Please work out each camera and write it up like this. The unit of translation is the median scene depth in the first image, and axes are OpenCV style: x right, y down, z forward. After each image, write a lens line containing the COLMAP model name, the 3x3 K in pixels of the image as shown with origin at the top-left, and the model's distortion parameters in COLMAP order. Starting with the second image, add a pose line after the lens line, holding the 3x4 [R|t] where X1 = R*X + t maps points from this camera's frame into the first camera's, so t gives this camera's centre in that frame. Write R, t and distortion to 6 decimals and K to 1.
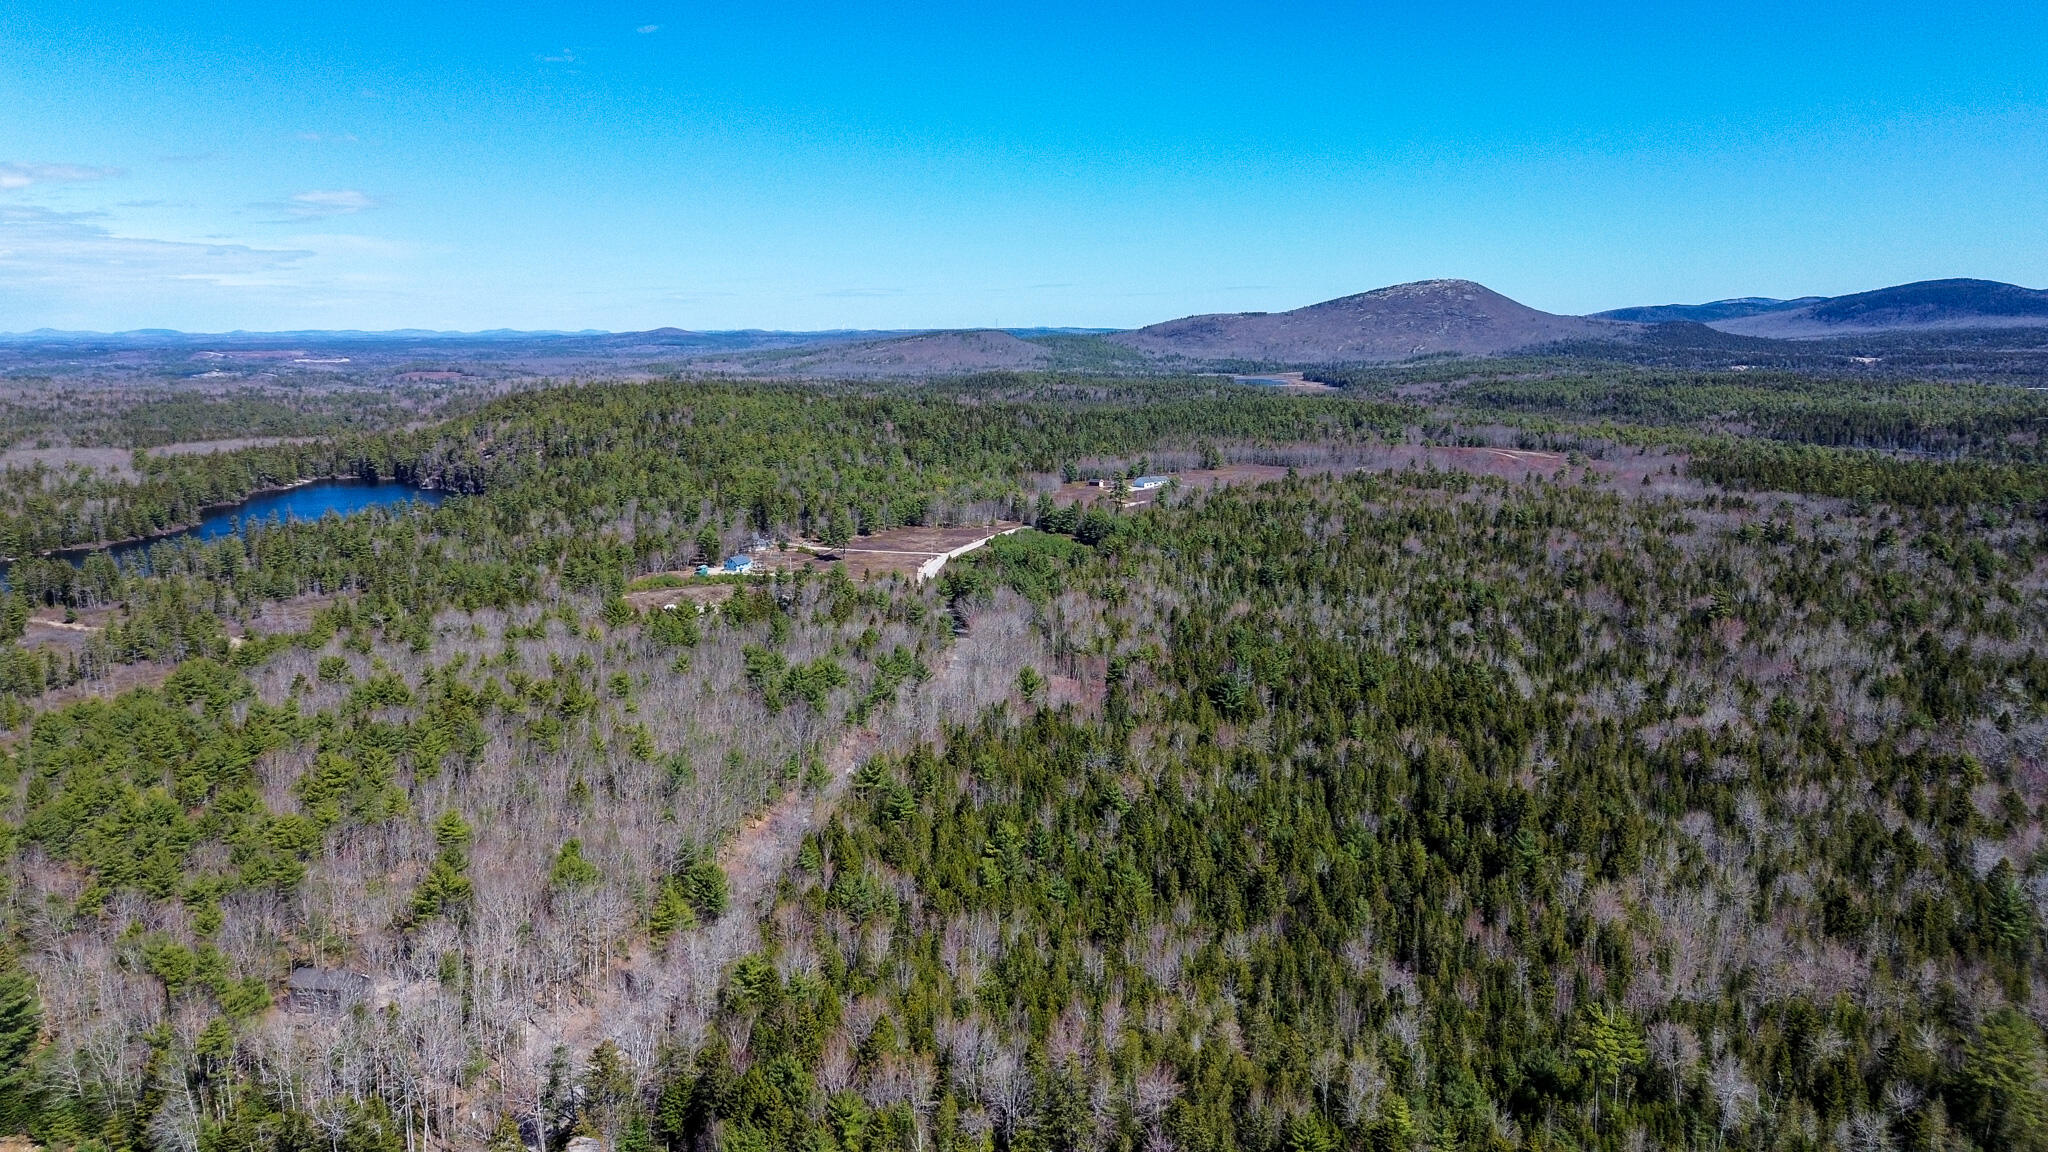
lens RADIAL K [[1440.4, 0, 1029.7], [0, 1440.4, 594.9], [0, 0, 1]] dist [0.066724, -0.072030]
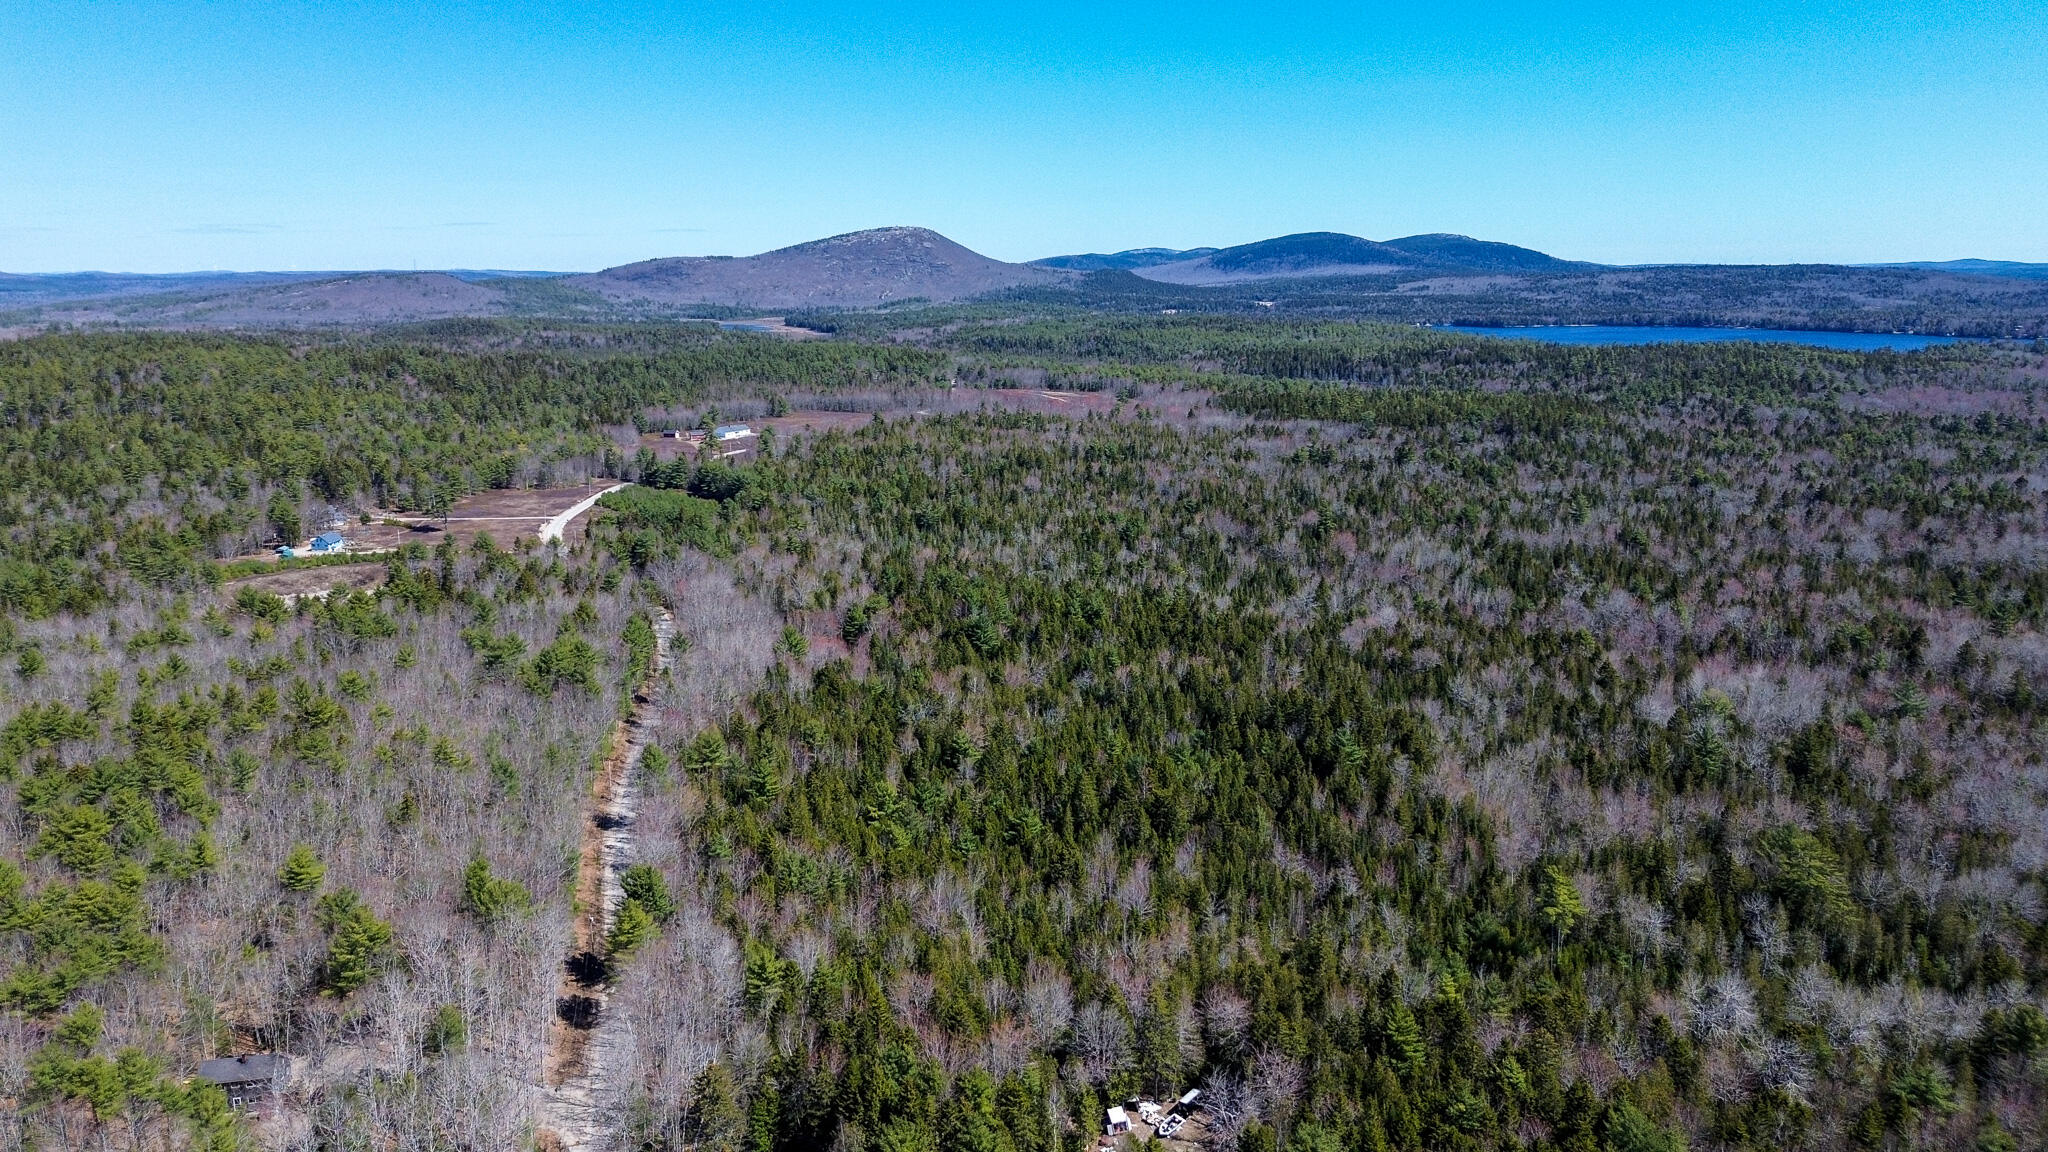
lens RADIAL K [[1440.4, 0, 1034.5], [0, 1440.4, 592.6], [0, 0, 1]] dist [0.066724, -0.072030]
pose [[0.929186, -0.079254, 0.361014, -0.111232], [0.066646, 0.996657, 0.047261, -0.003868], [-0.363553, -0.019854, 0.931362, 0.026117]]
